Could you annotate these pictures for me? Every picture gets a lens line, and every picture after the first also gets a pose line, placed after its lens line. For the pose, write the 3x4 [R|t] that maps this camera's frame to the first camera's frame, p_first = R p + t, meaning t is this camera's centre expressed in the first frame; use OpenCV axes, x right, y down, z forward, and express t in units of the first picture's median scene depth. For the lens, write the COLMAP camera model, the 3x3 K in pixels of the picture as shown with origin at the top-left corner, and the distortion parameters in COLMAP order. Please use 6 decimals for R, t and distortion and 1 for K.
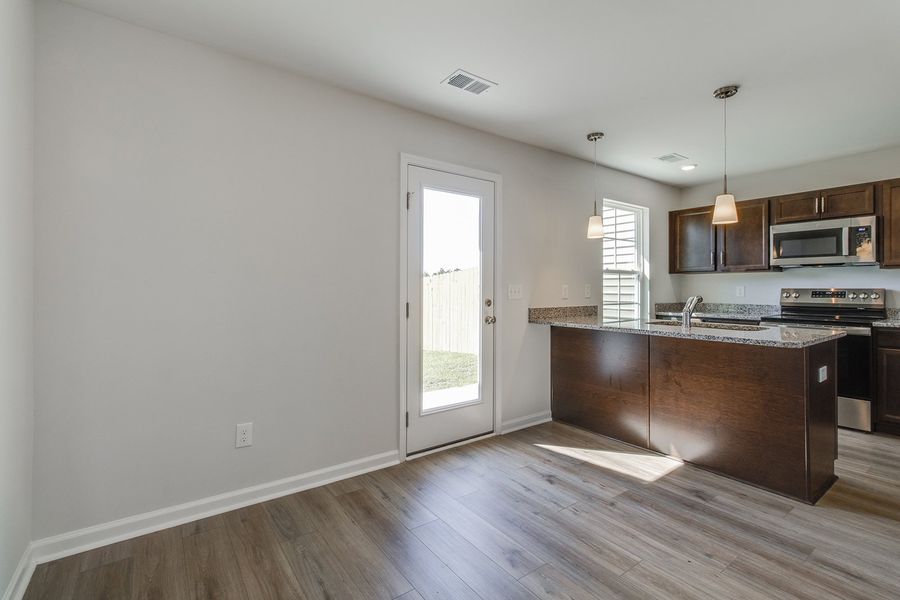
lens RADIAL K [[415.2, 0, 454.0], [0, 415.2, 286.1], [0, 0, 1]] dist [0.001226, -0.000098]
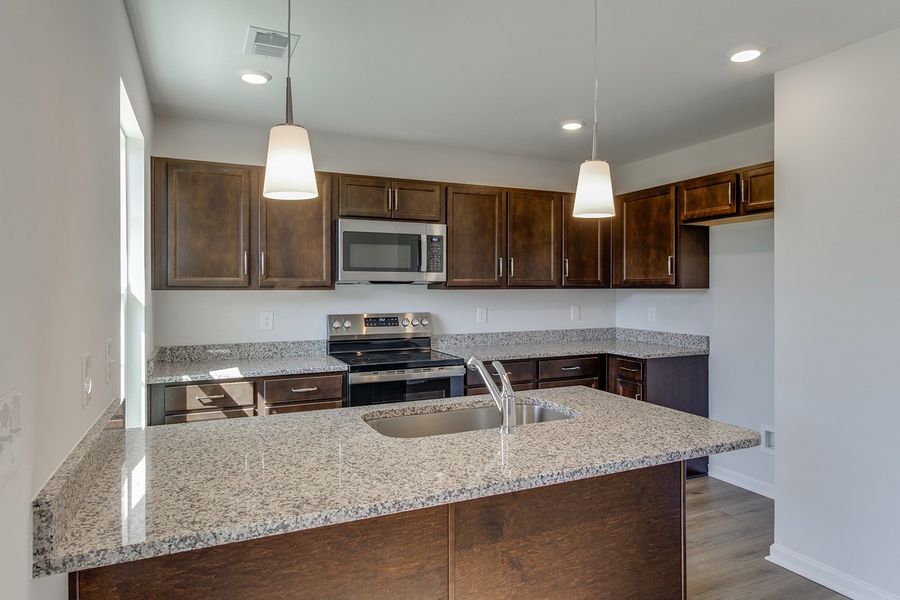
lens RADIAL K [[545.7, 0, 450.0], [0, 545.7, 300.0], [0, 0, 1]] dist [-0.000854, -0.000178]
pose [[0.200985, -0.021587, 0.979356, -0.026100], [-0.003779, 0.999733, 0.022812, -0.044851], [-0.979587, -0.008286, 0.200850, 0.751522]]
